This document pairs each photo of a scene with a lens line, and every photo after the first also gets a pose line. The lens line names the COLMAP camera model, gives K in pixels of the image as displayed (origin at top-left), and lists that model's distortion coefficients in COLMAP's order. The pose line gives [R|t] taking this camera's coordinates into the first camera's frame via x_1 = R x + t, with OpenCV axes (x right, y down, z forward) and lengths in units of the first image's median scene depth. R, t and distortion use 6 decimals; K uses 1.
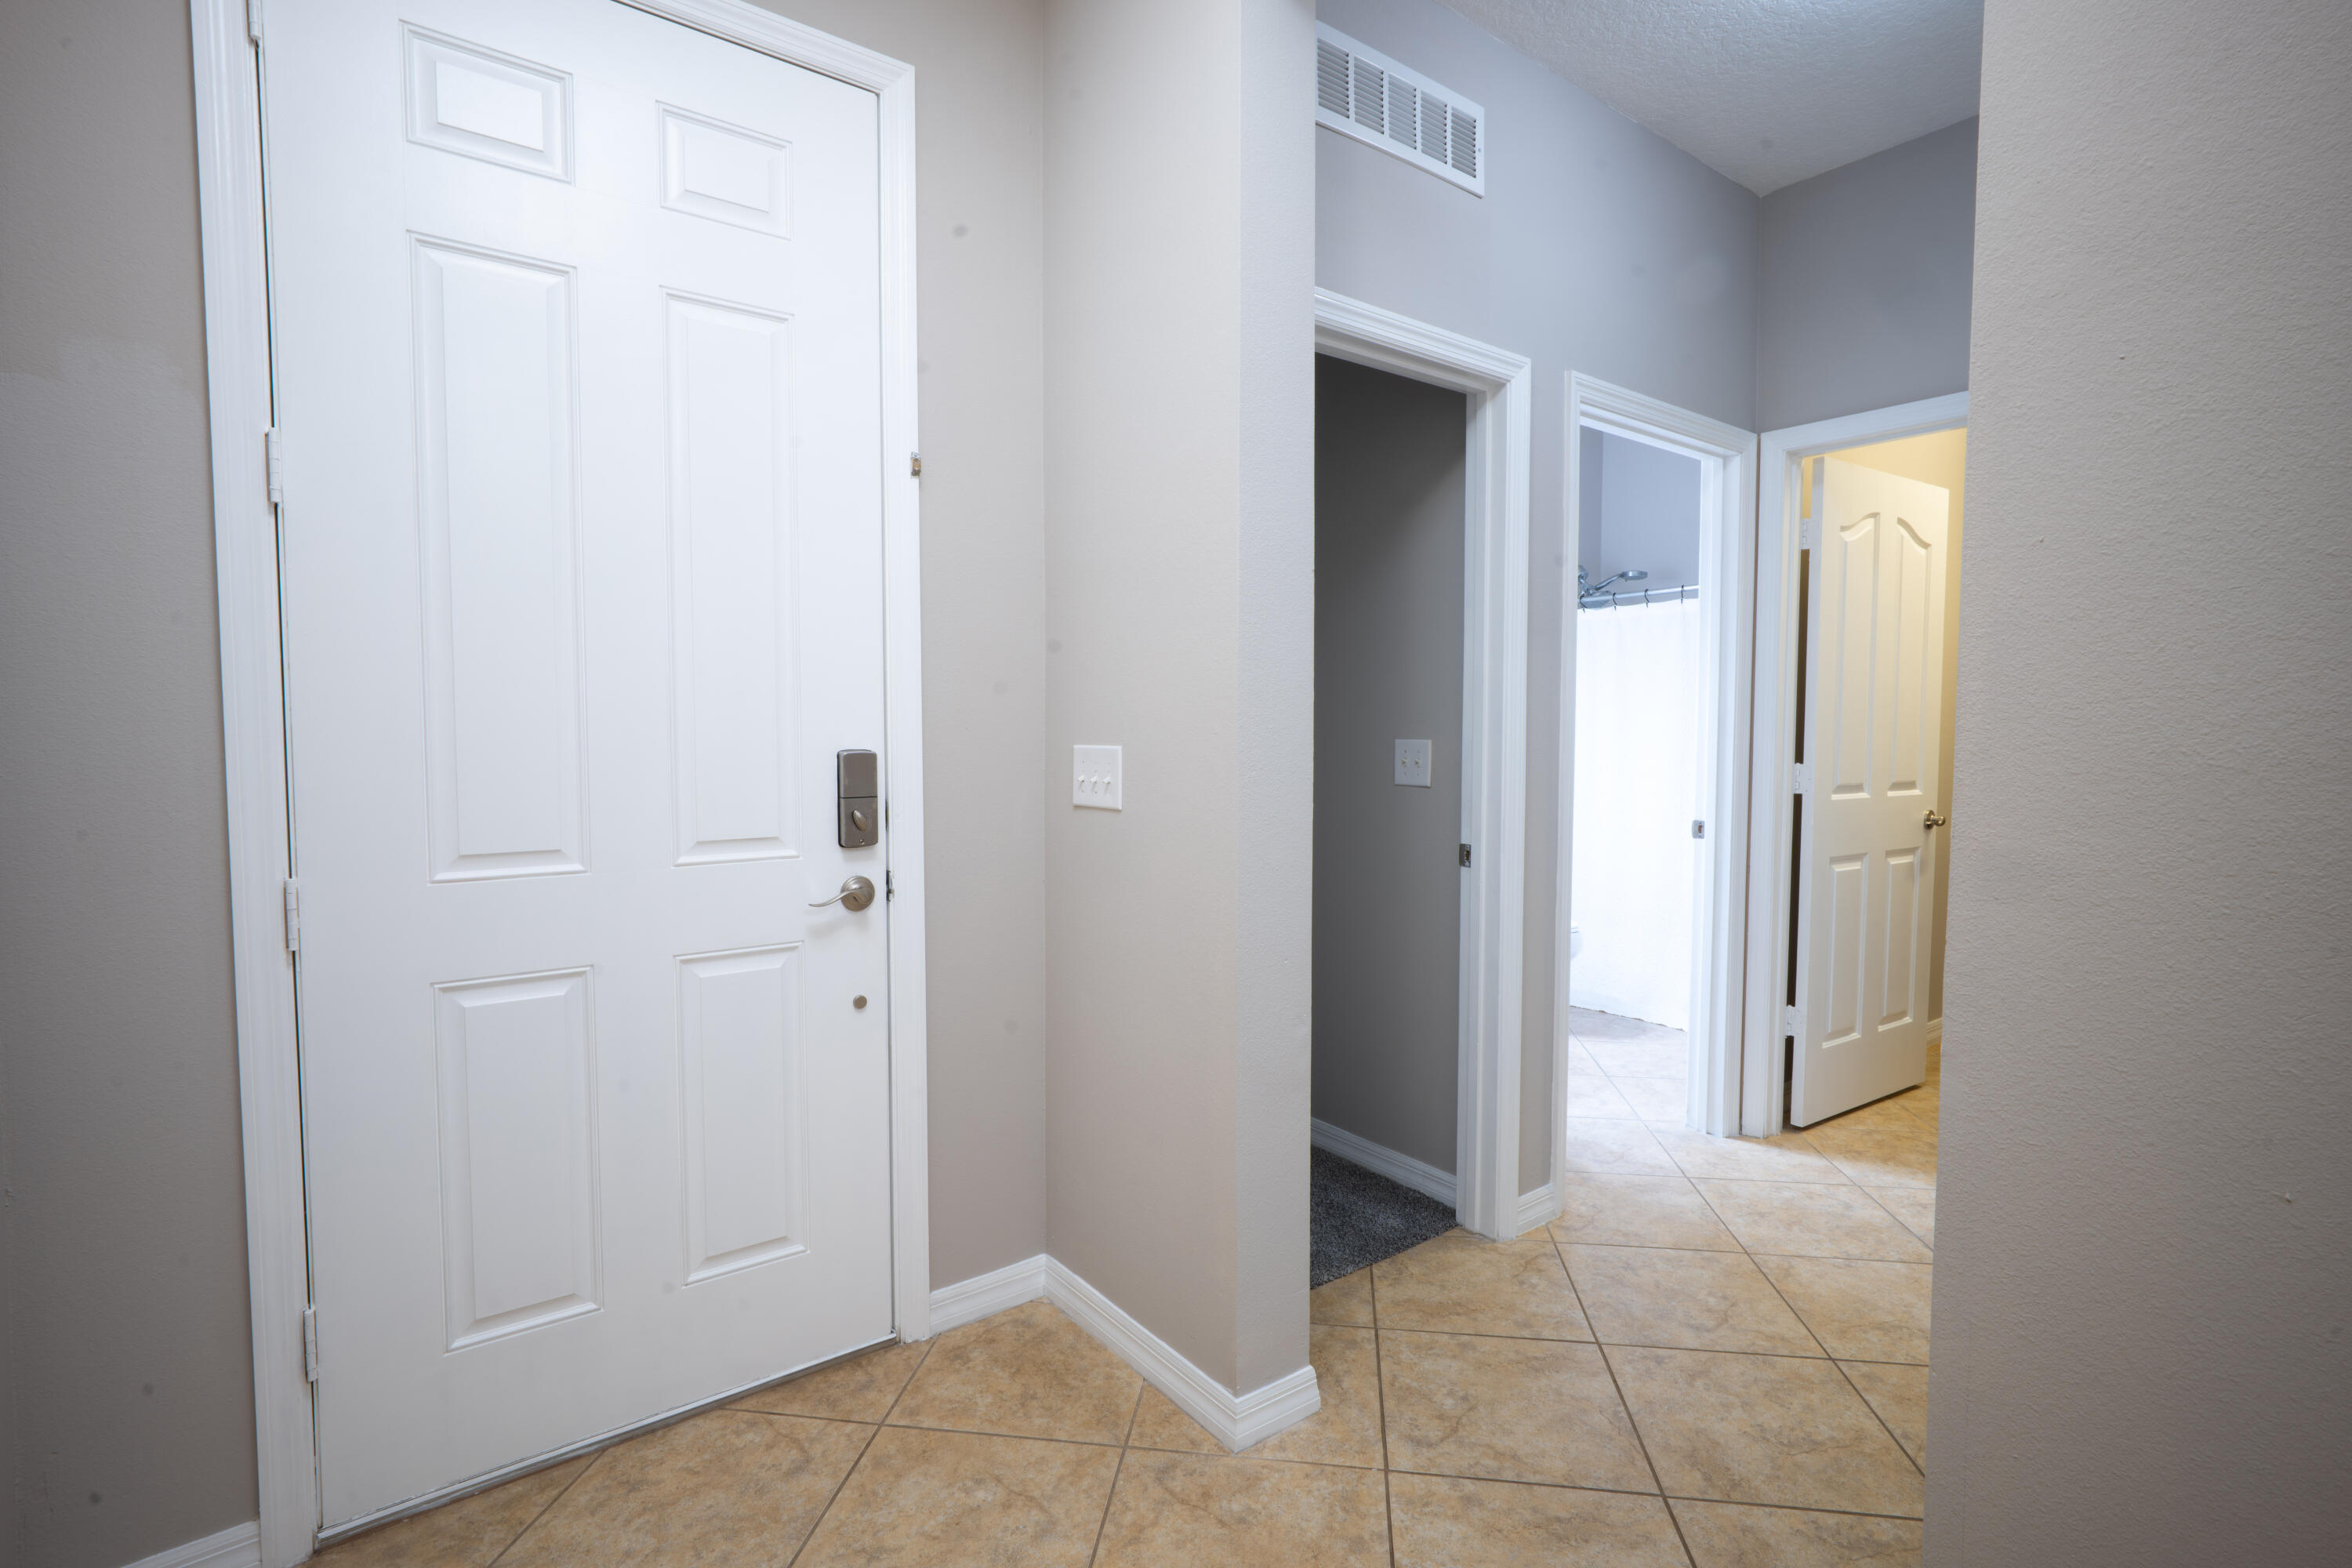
lens RADIAL K [[1084.7, 0, 1189.5], [0, 1084.7, 777.9], [0, 0, 1]] dist [-0.015361, 0.001308]
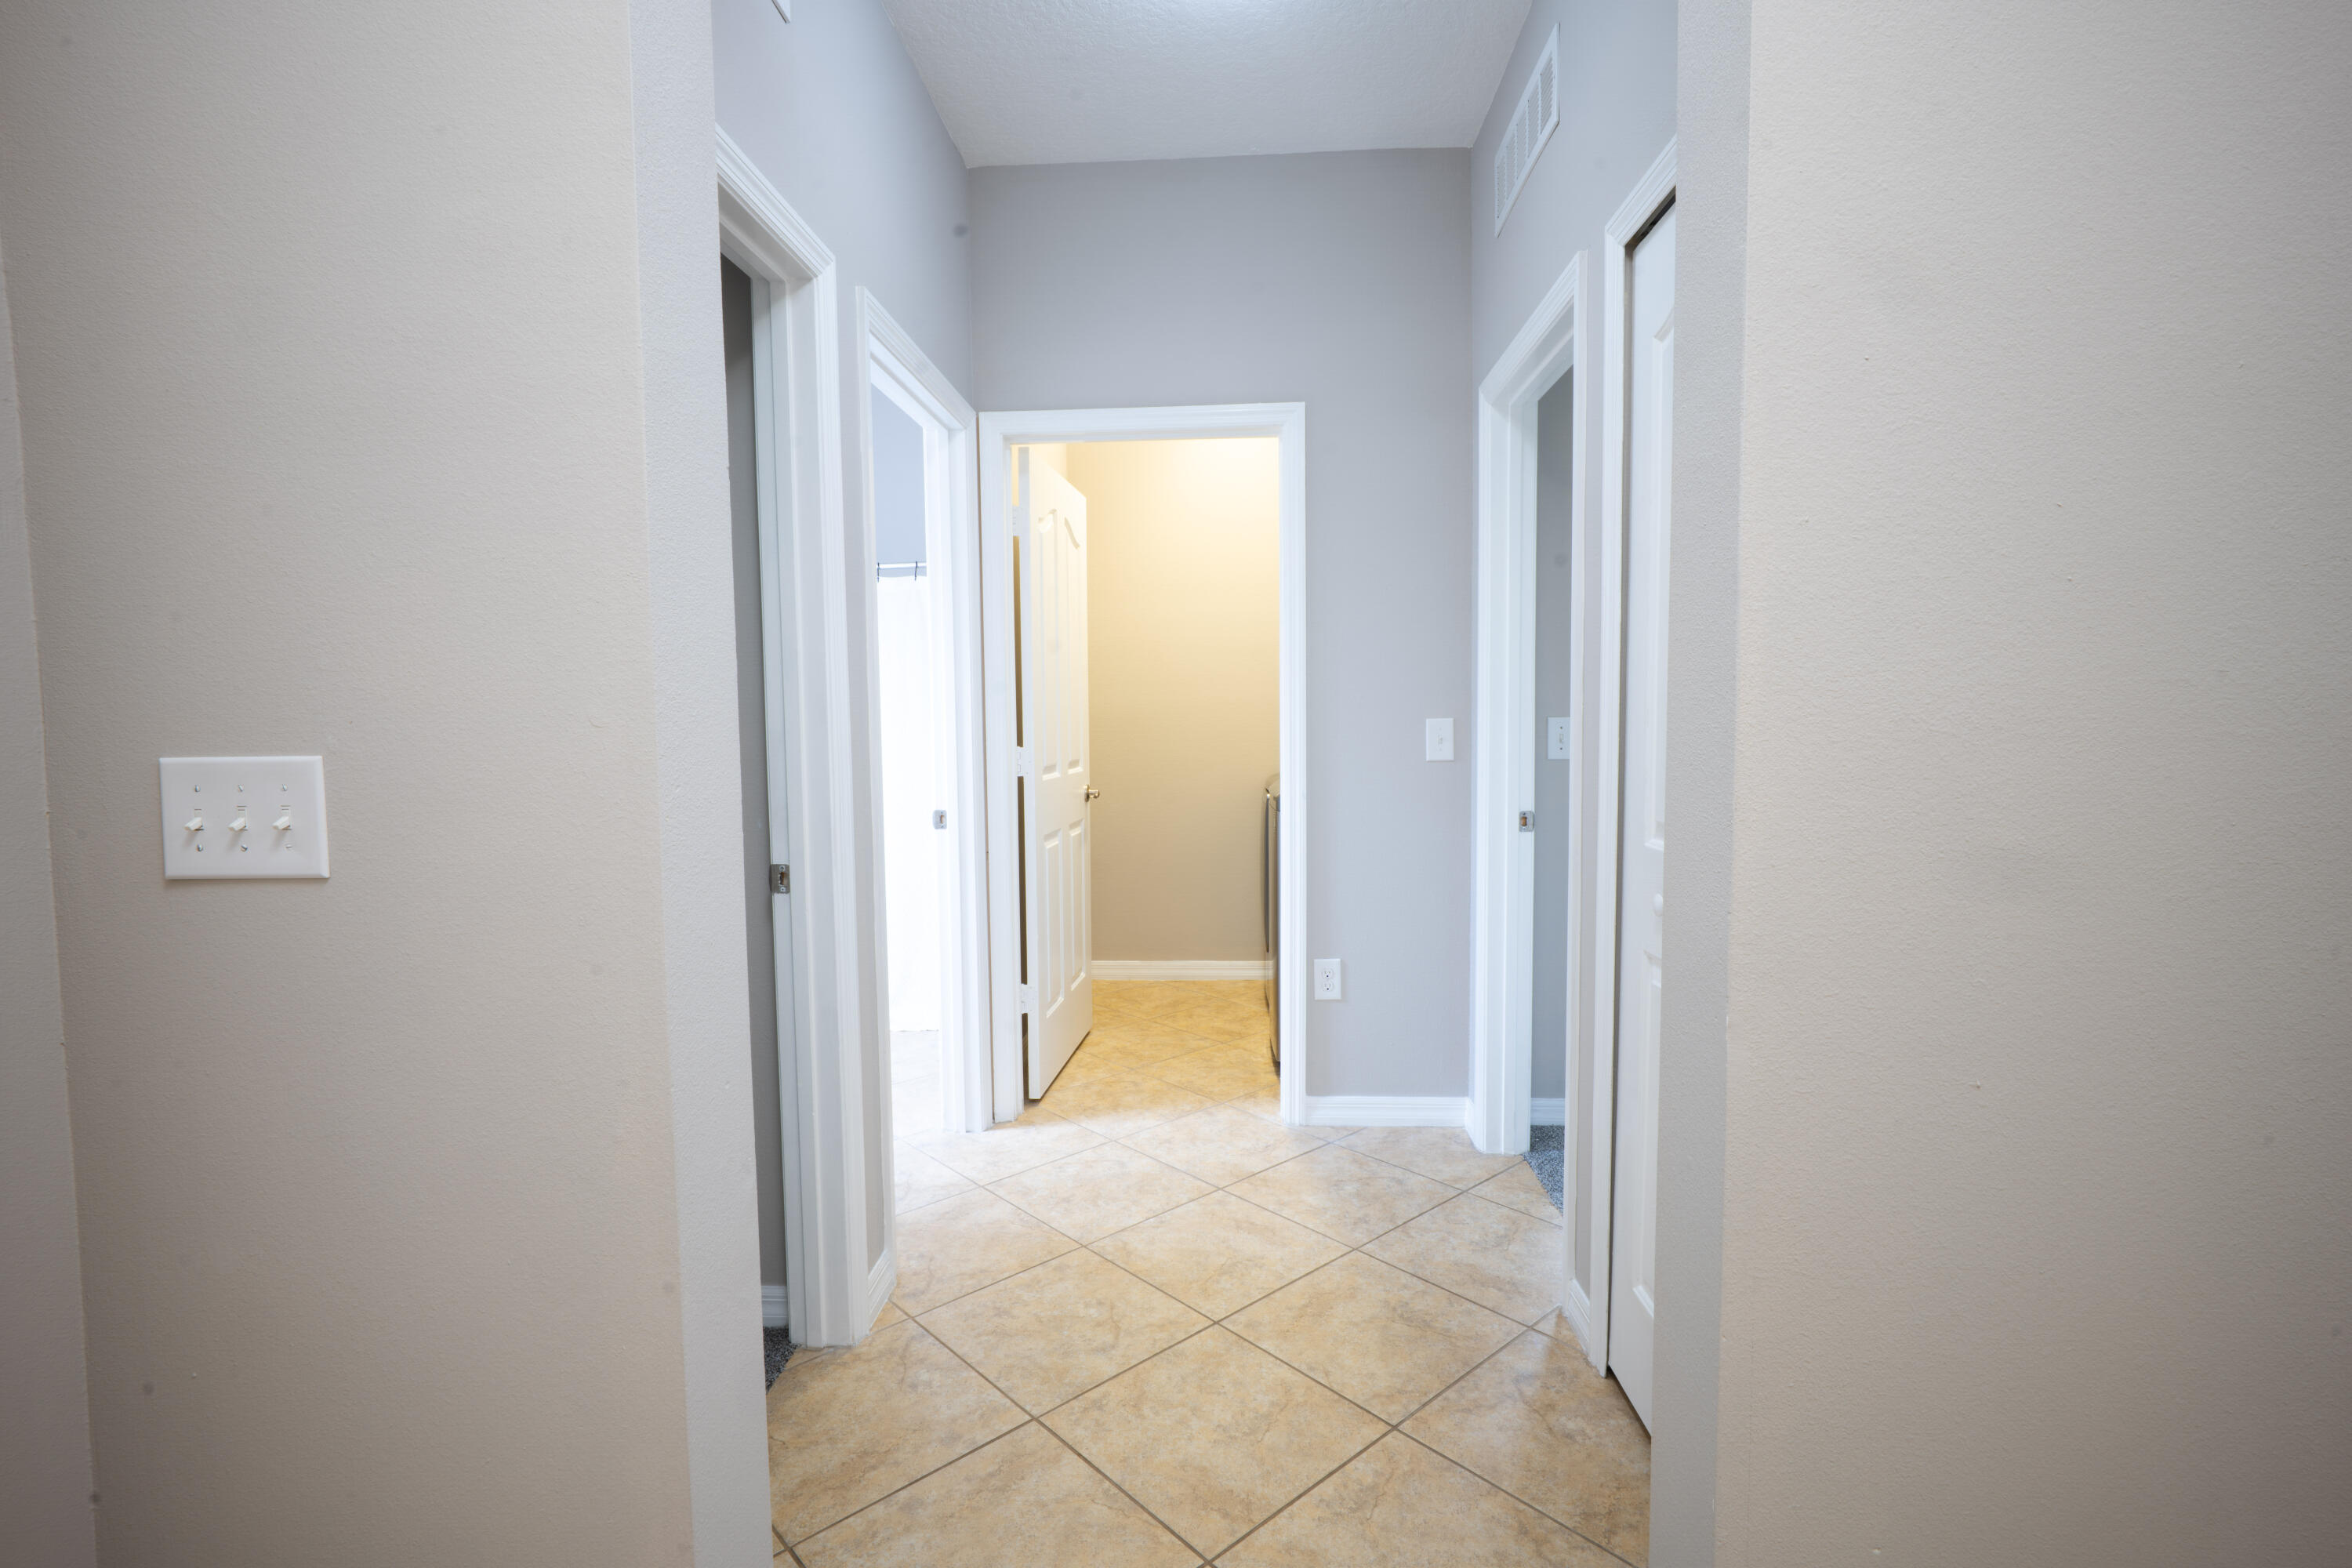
lens RADIAL K [[1084.7, 0, 1173.3], [0, 1084.7, 779.2], [0, 0, 1]] dist [-0.015361, 0.001308]
pose [[0.649191, -0.056098, 0.758554, -0.156317], [0.047775, 0.998315, 0.032942, -0.012603], [-0.759123, 0.014854, 0.650777, 0.294826]]
